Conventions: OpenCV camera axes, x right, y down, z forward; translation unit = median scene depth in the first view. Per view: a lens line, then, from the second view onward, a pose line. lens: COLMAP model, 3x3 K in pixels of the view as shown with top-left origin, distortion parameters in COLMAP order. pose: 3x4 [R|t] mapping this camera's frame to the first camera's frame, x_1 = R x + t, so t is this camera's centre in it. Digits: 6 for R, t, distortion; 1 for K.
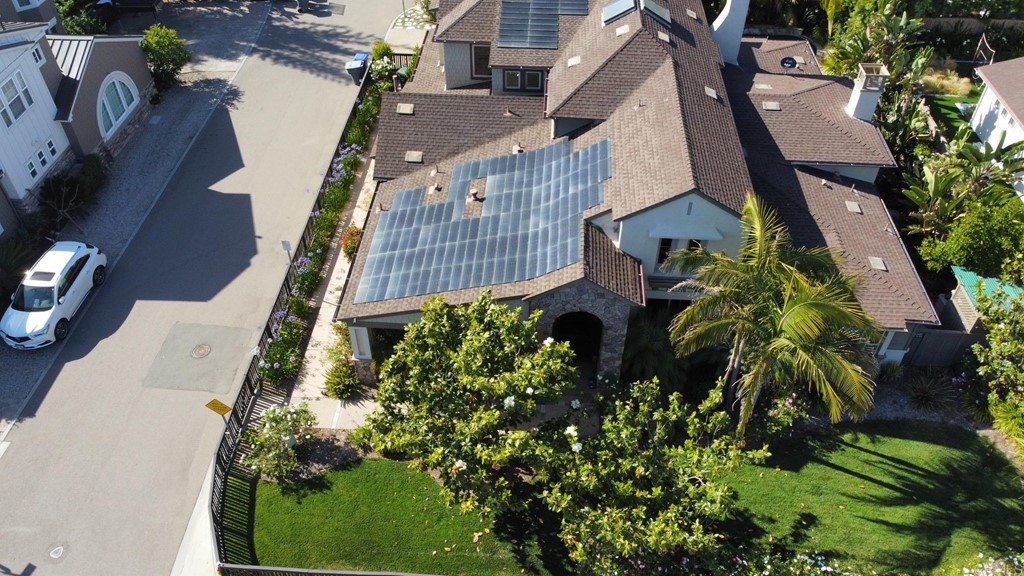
lens RADIAL K [[777.2, 0, 512.0], [0, 777.2, 288.0], [0, 0, 1]] dist [0.039530, -0.001685]
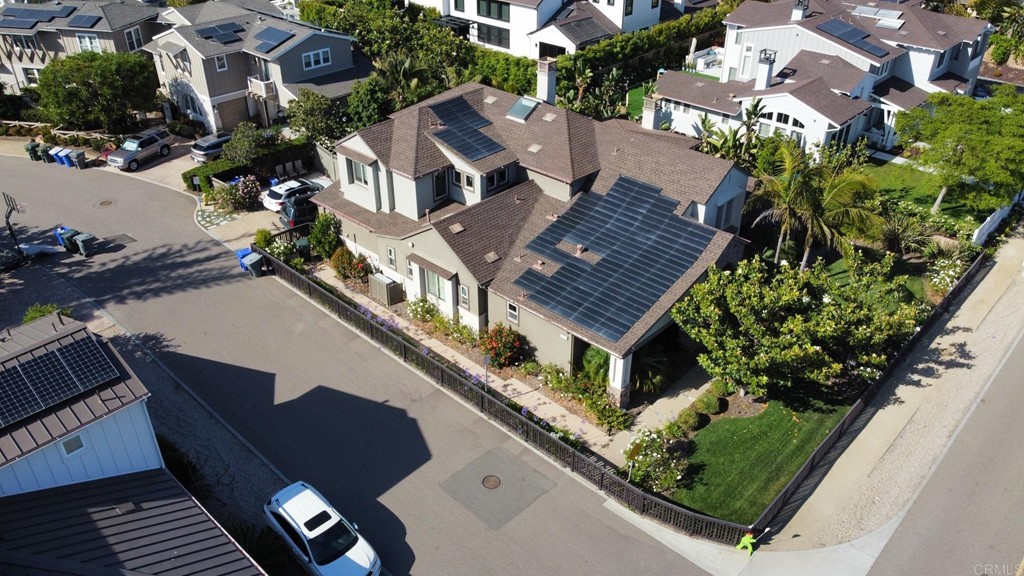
lens RADIAL K [[777.2, 0, 512.0], [0, 777.2, 288.0], [0, 0, 1]] dist [0.039530, -0.001685]
pose [[0.641838, -0.409548, 0.648317, -0.838839], [0.526705, 0.849908, 0.015453, -0.123845], [-0.557338, 0.331554, 0.761214, 0.096858]]
